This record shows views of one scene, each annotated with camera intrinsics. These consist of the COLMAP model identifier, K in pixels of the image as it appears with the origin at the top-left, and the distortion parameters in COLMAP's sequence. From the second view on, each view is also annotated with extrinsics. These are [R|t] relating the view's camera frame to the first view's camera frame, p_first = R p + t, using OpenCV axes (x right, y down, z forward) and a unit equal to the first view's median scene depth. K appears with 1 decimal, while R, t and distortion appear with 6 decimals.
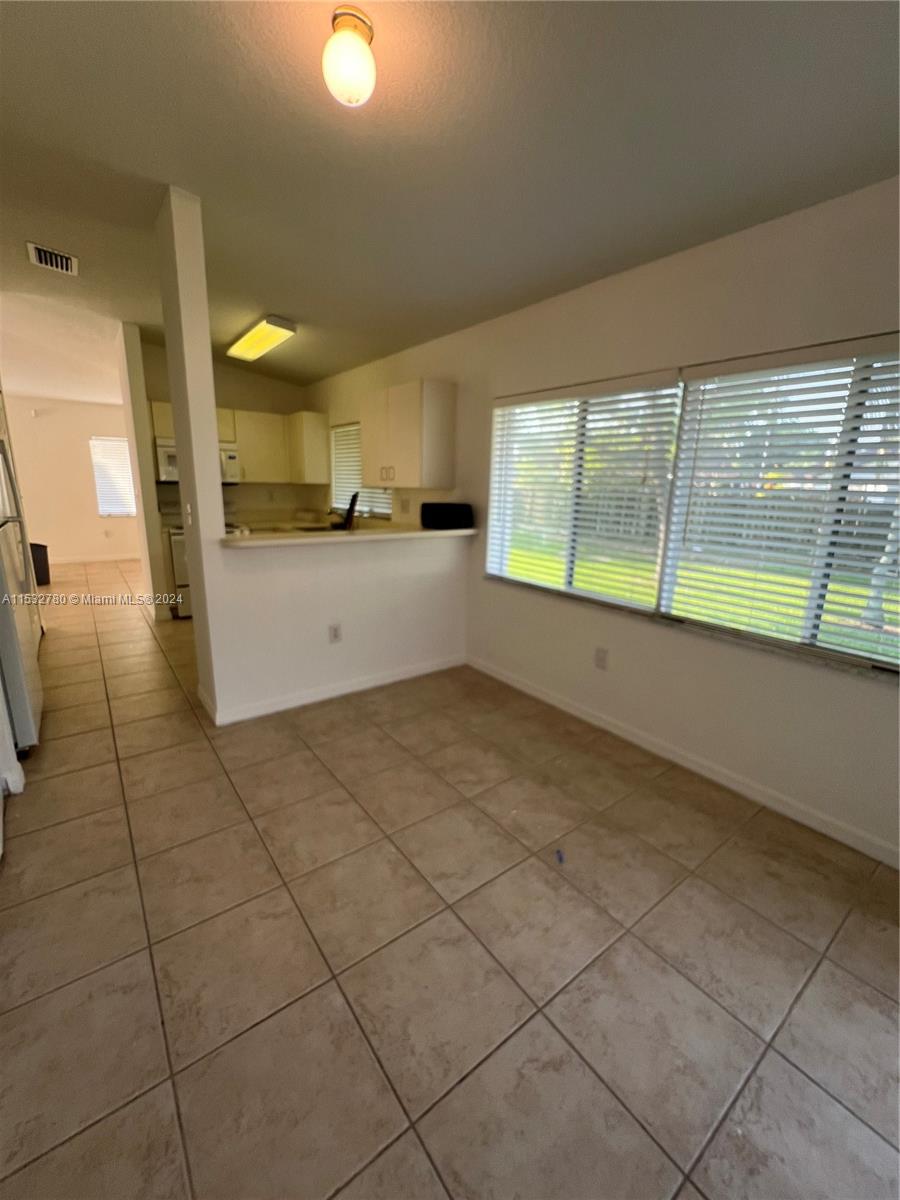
lens RADIAL K [[483.6, 0, 450.1], [0, 483.6, 598.0], [0, 0, 1]] dist [-0.004714, 0.000617]
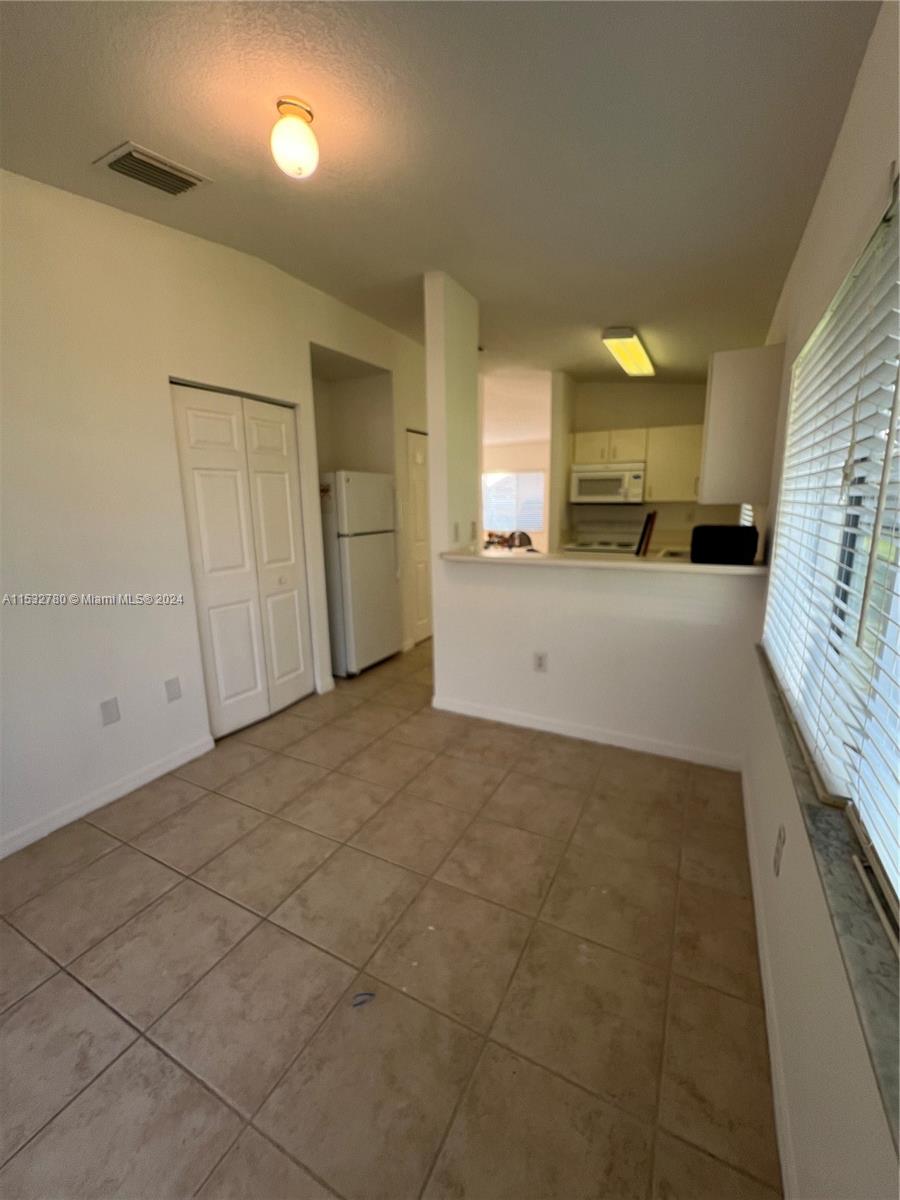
lens RADIAL K [[483.6, 0, 451.0], [0, 483.6, 600.8], [0, 0, 1]] dist [-0.004714, 0.000617]
pose [[0.428141, 0.148519, -0.891424, 0.718598], [-0.181311, 0.980464, 0.076272, -0.118009], [0.885337, 0.128970, 0.446705, 0.604806]]
